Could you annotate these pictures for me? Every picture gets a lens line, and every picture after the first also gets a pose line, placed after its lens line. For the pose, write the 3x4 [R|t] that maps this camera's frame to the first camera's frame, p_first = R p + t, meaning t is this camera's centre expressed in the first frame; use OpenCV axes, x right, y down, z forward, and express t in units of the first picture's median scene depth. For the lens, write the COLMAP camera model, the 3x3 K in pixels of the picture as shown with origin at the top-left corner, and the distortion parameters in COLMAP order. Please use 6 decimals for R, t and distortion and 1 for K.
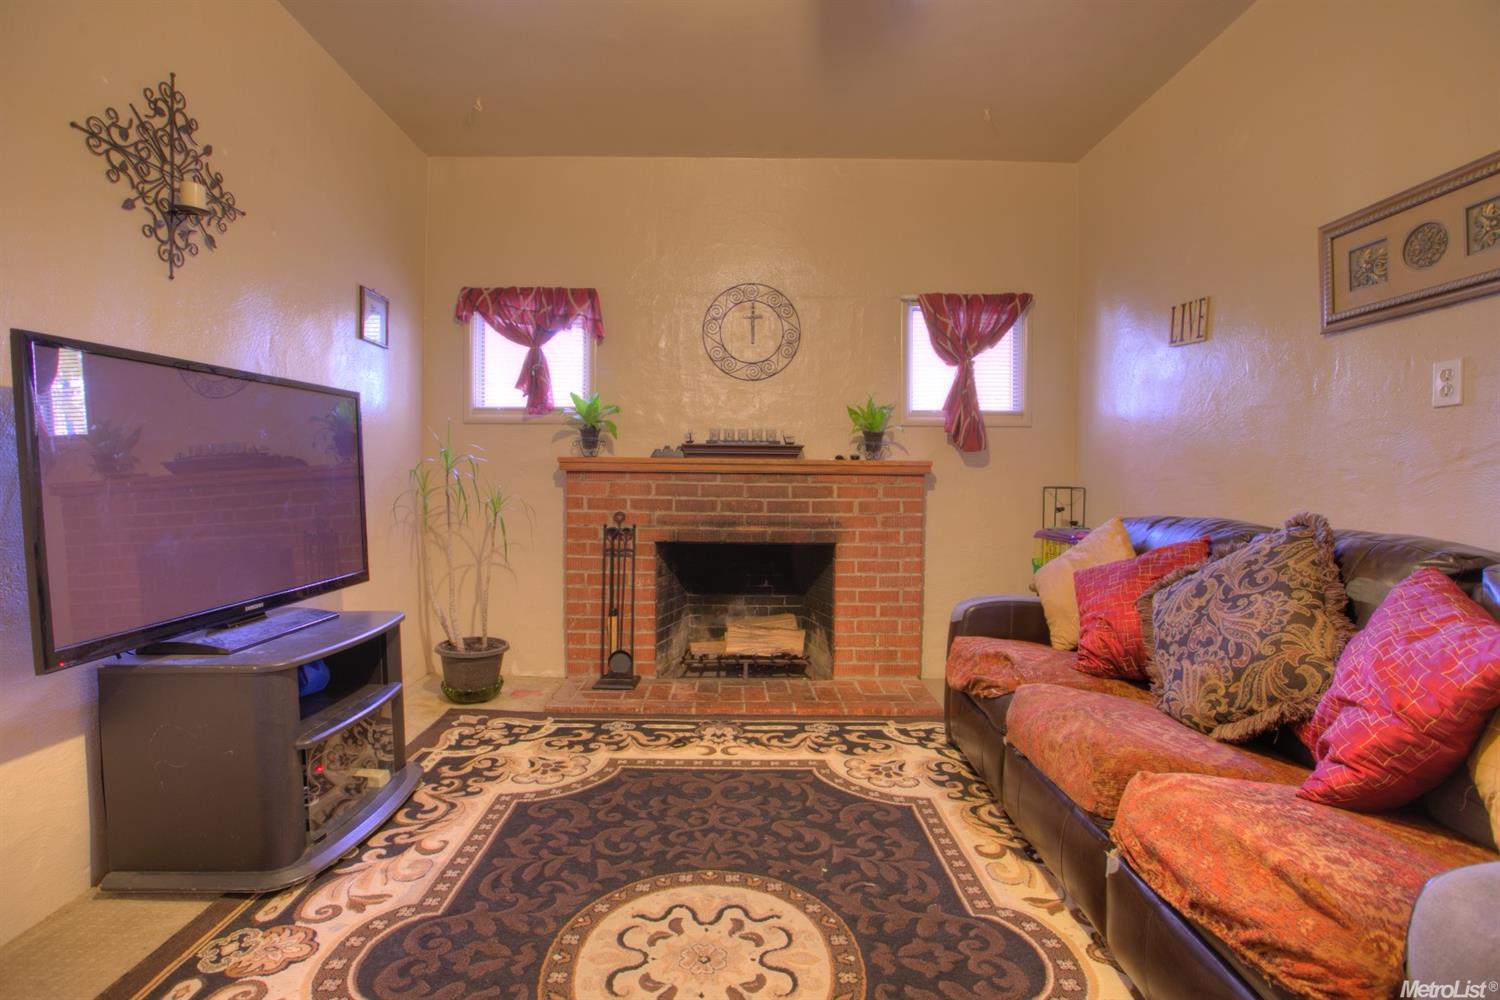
lens RADIAL K [[692.7, 0, 745.7], [0, 692.7, 498.1], [0, 0, 1]] dist [-0.046209, 0.016151]
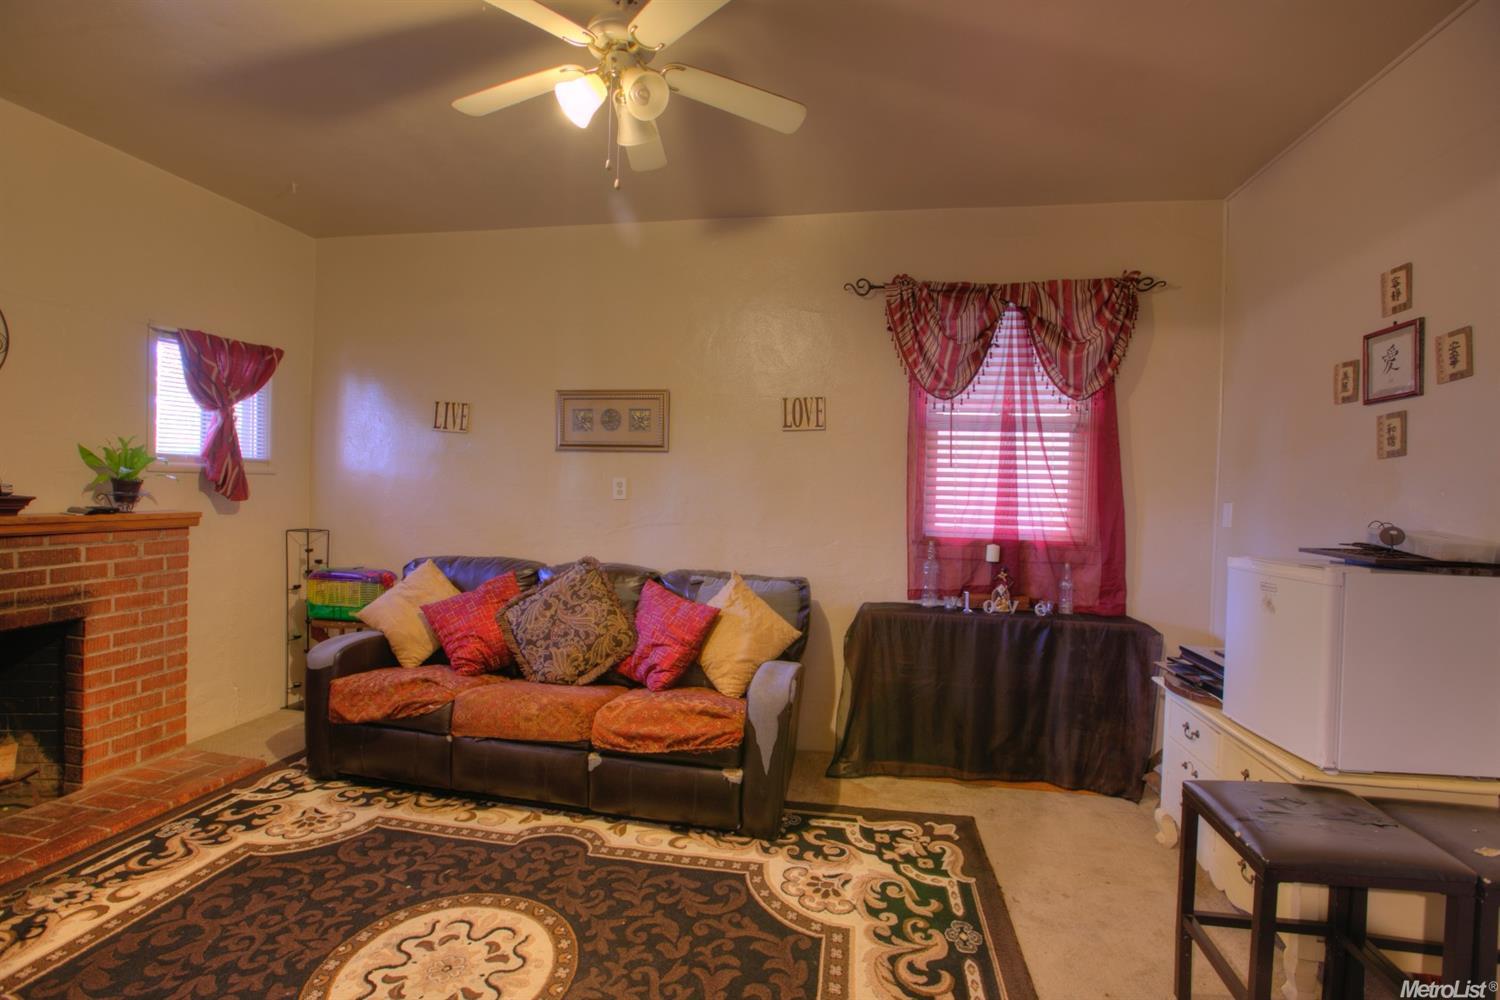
lens RADIAL K [[692.7, 0, 743.2], [0, 692.7, 501.1], [0, 0, 1]] dist [-0.046209, 0.016151]
pose [[0.190768, -0.020070, 0.981430, -0.622046], [0.002816, 0.999798, 0.019898, -0.106896], [-0.981631, -0.001032, 0.190786, 0.125872]]
